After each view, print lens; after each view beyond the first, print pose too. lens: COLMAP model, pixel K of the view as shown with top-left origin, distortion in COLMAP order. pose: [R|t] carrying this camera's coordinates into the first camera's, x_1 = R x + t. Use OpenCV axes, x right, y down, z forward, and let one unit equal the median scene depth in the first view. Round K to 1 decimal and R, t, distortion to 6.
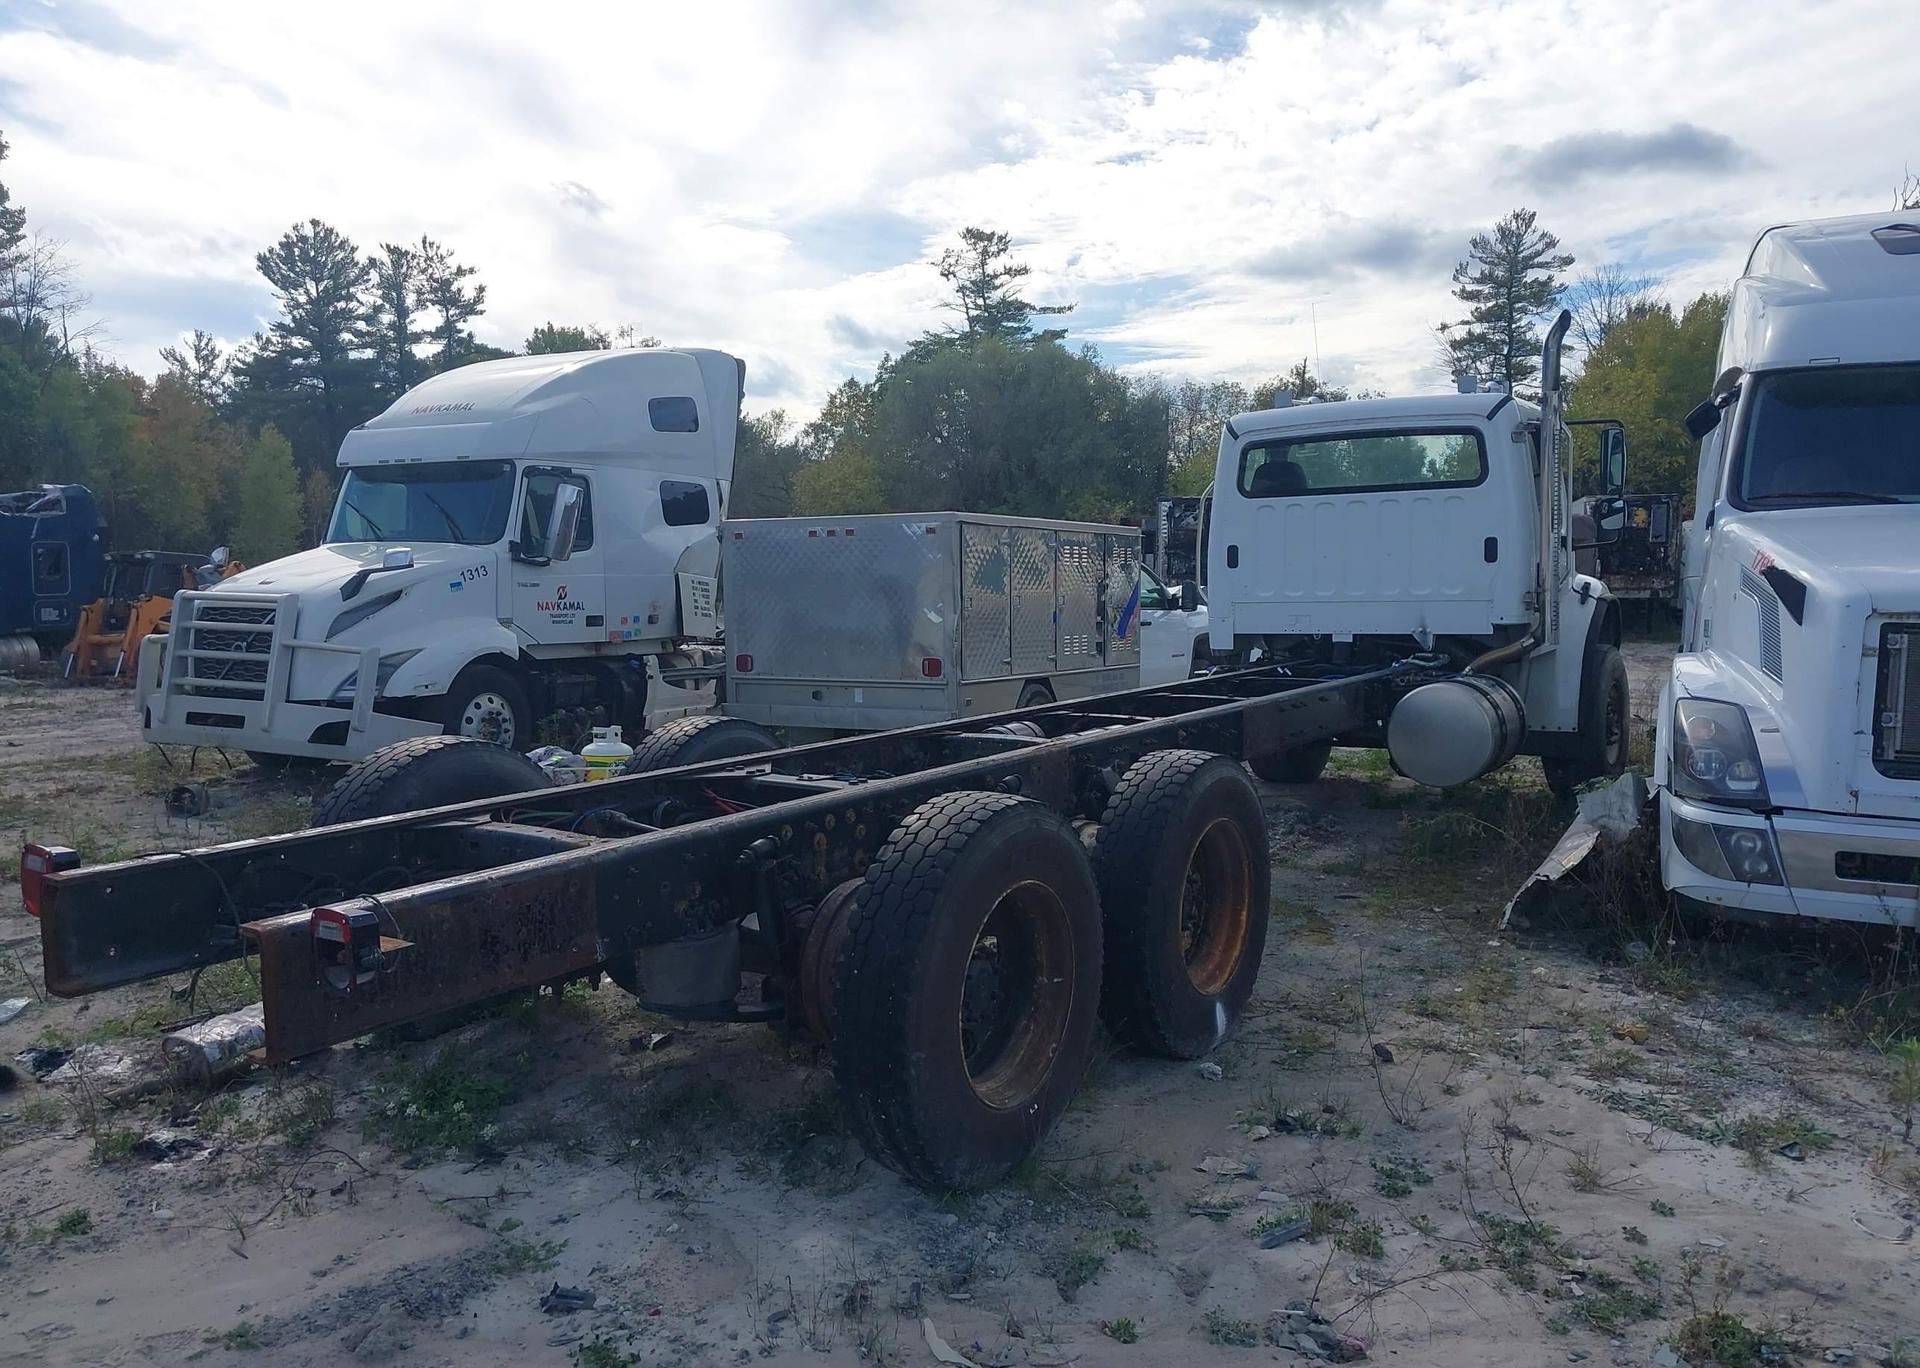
lens RADIAL K [[1511.6, 0, 965.3], [0, 1511.6, 691.1], [0, 0, 1]] dist [0.008590, -0.011436]
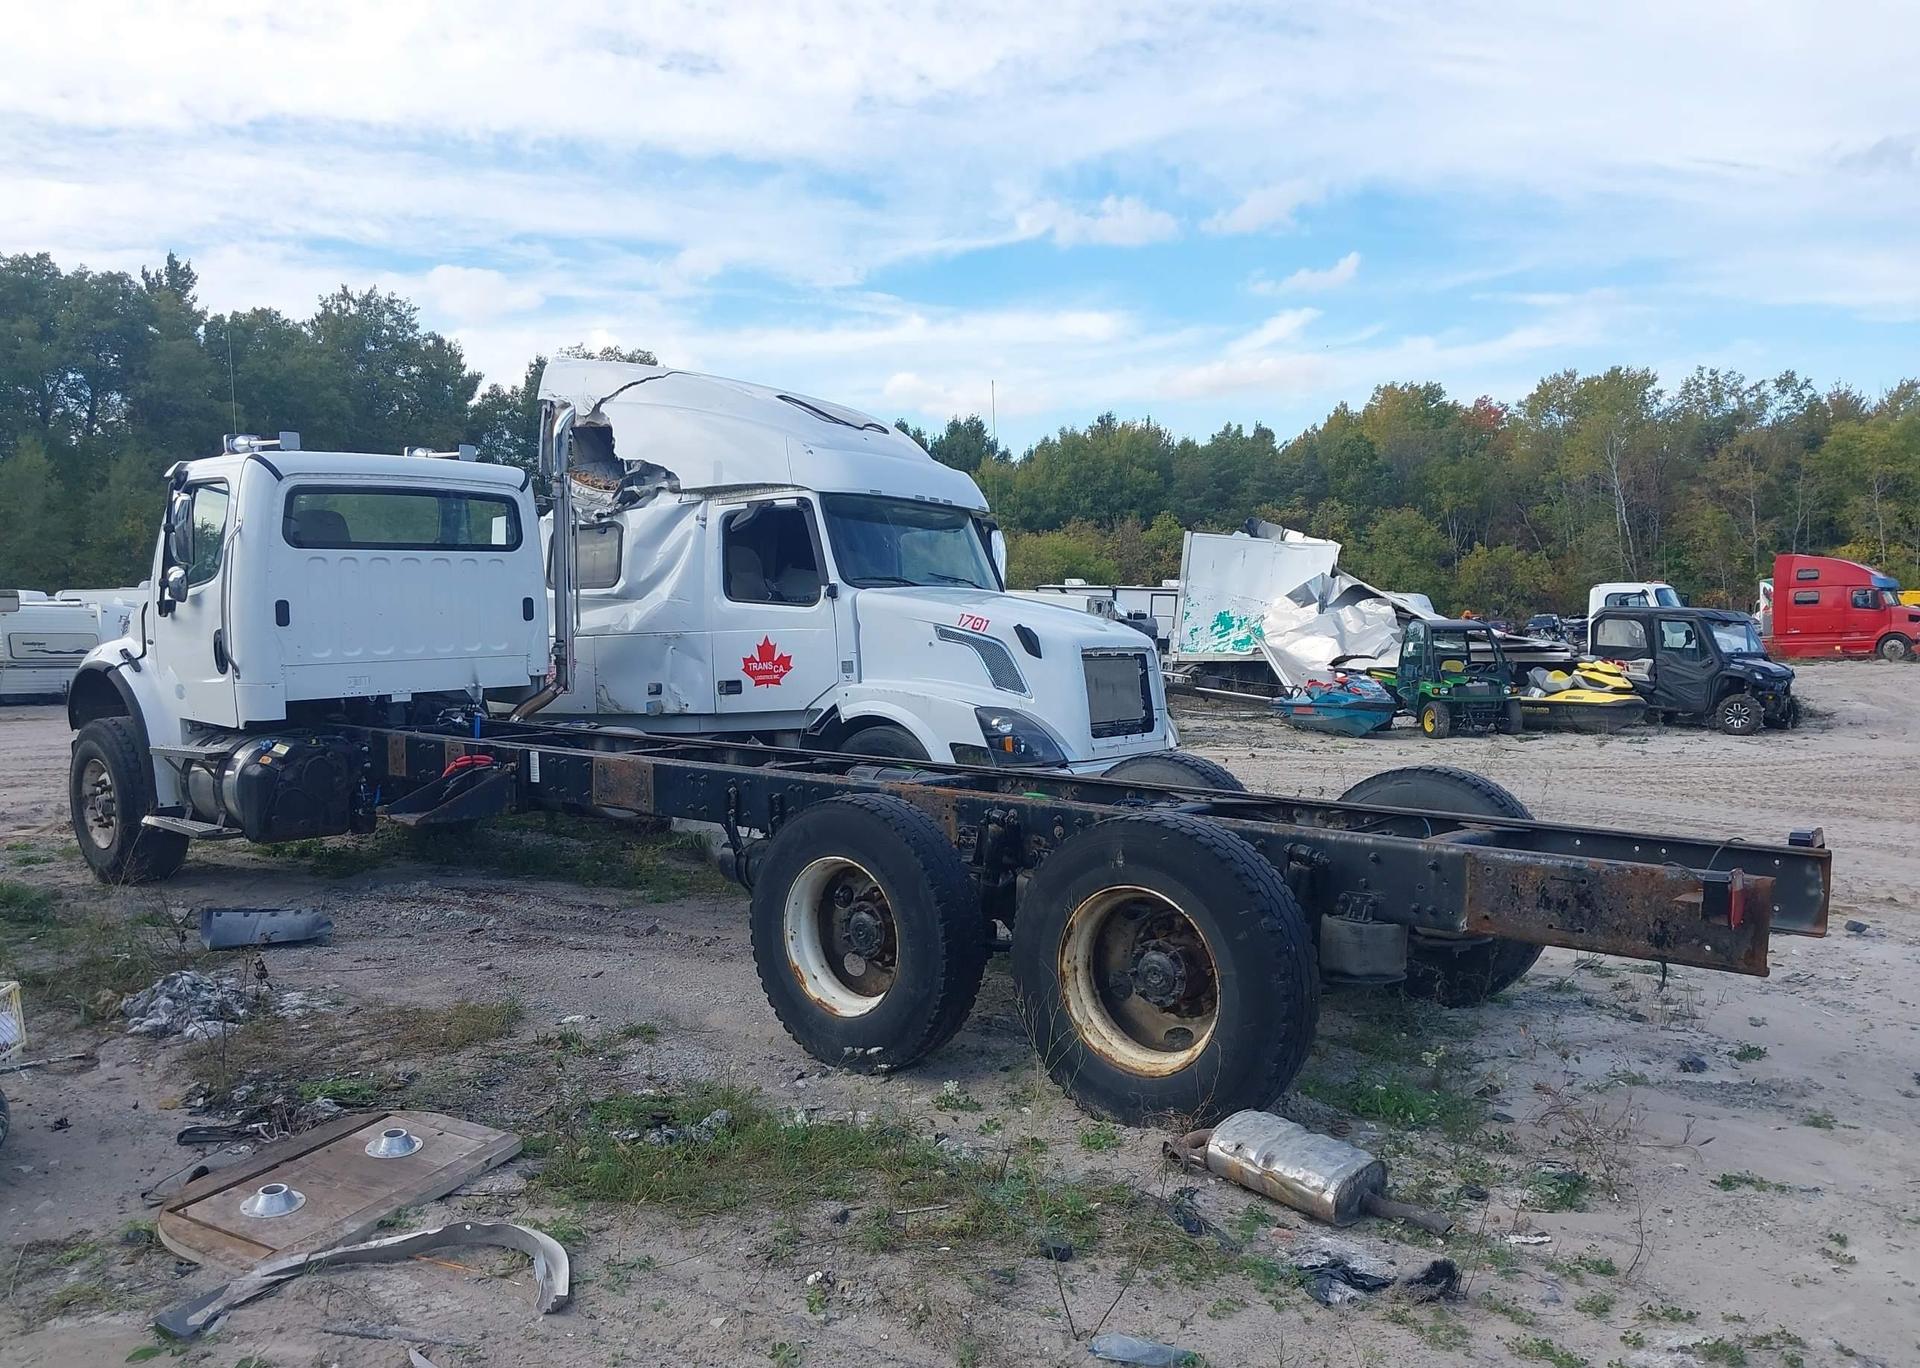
lens RADIAL K [[1508.8, 0, 952.1], [0, 1508.8, 685.7], [0, 0, 1]] dist [0.007830, -0.004498]
pose [[0.105168, -0.045686, 0.993405, -1.106288], [0.080981, 0.996020, 0.037233, -0.081743], [-0.991152, 0.076531, 0.108449, 0.882368]]
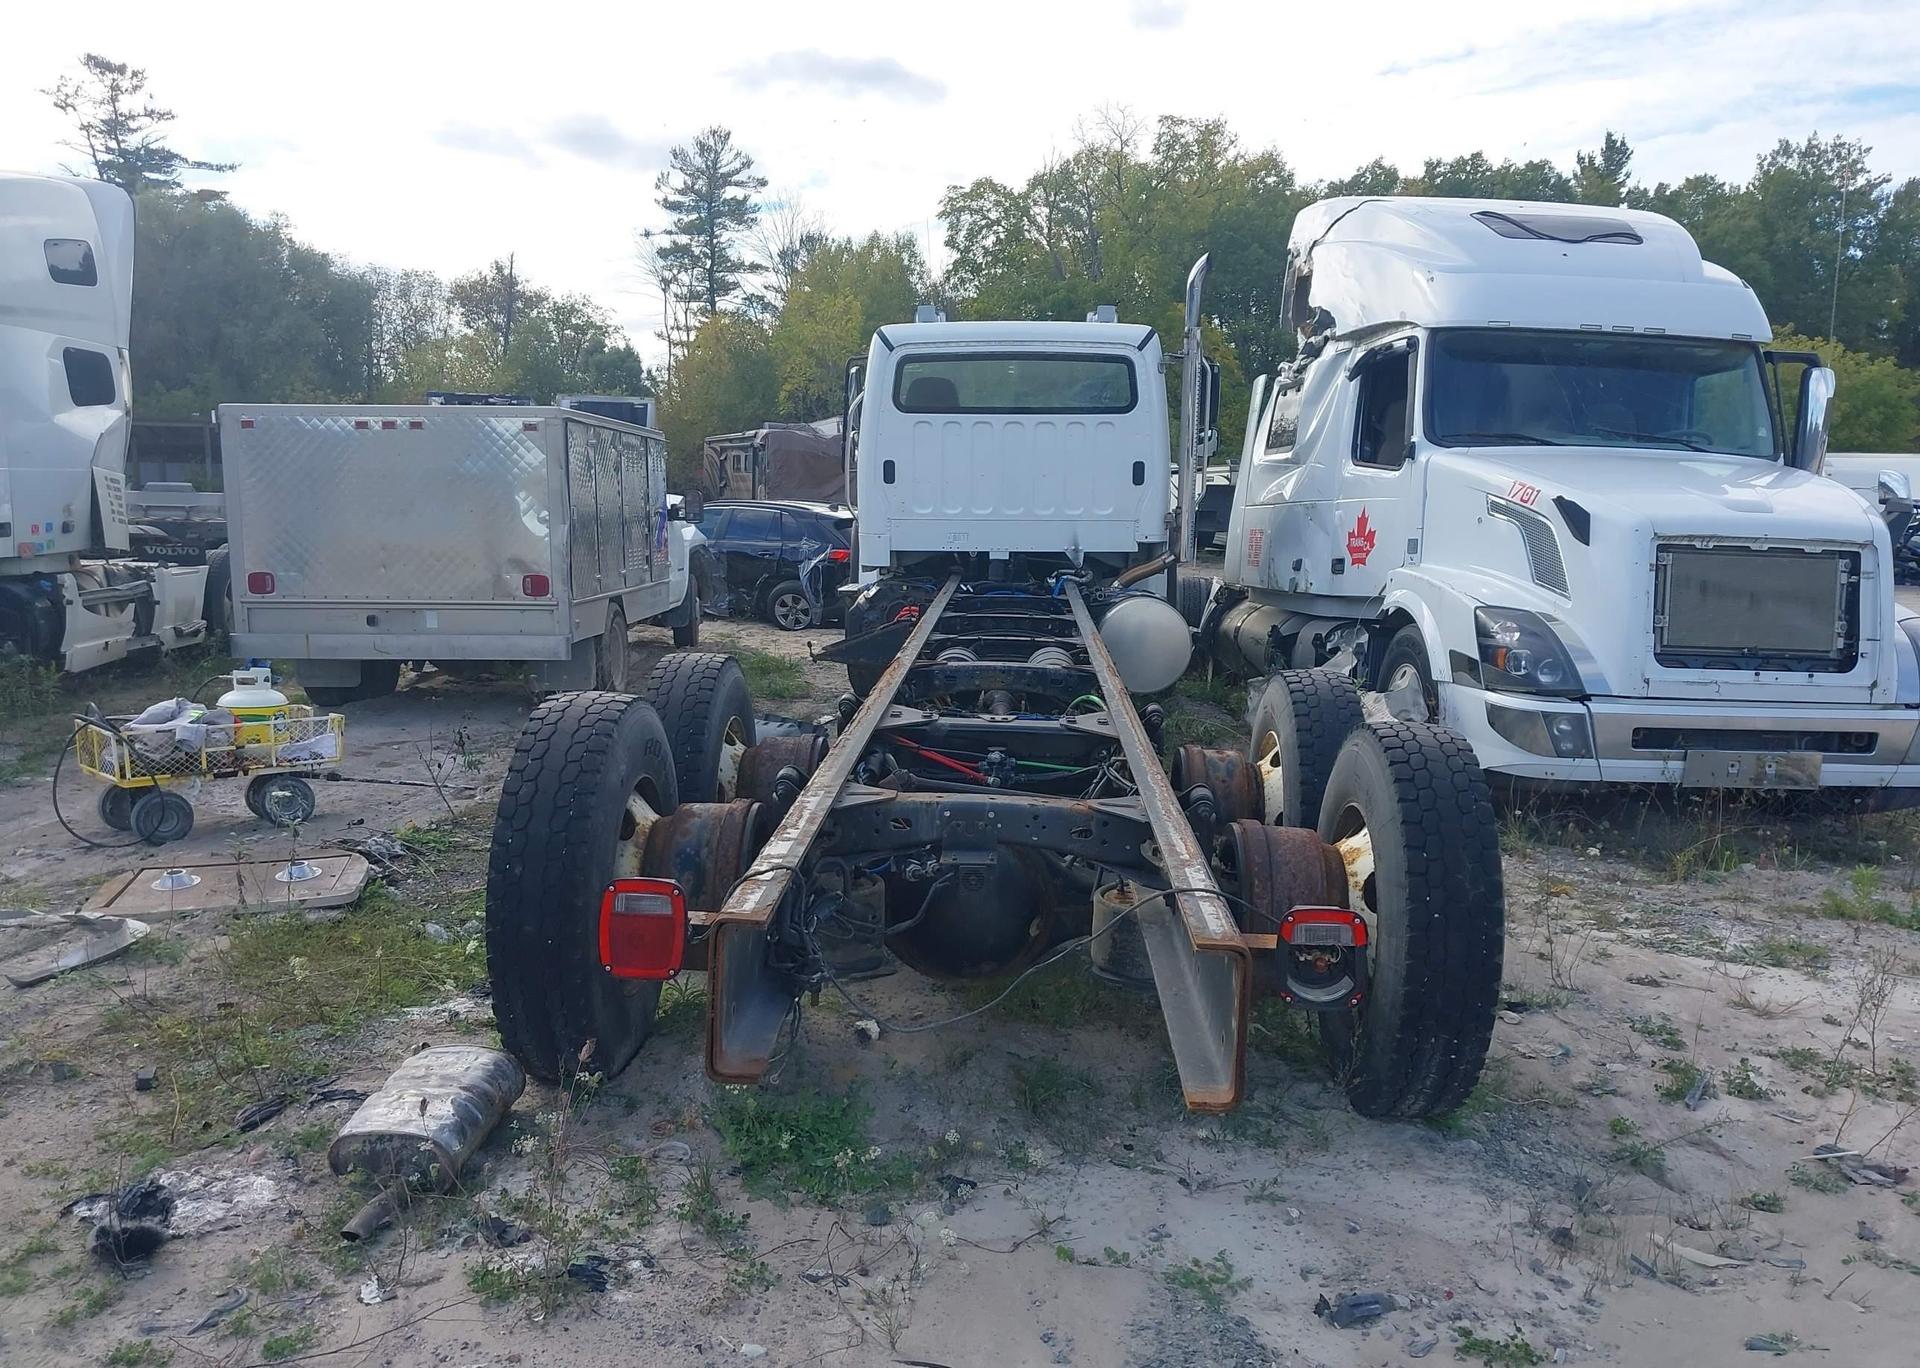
lens RADIAL K [[1518.9, 0, 960.0], [0, 1518.9, 684.0], [0, 0, 1]] dist [0.001546, -0.002656]
pose [[0.855891, -0.046201, 0.515089, -0.500682], [0.016685, 0.997950, 0.061787, -0.015555], [-0.516887, -0.044289, 0.854907, 0.200258]]
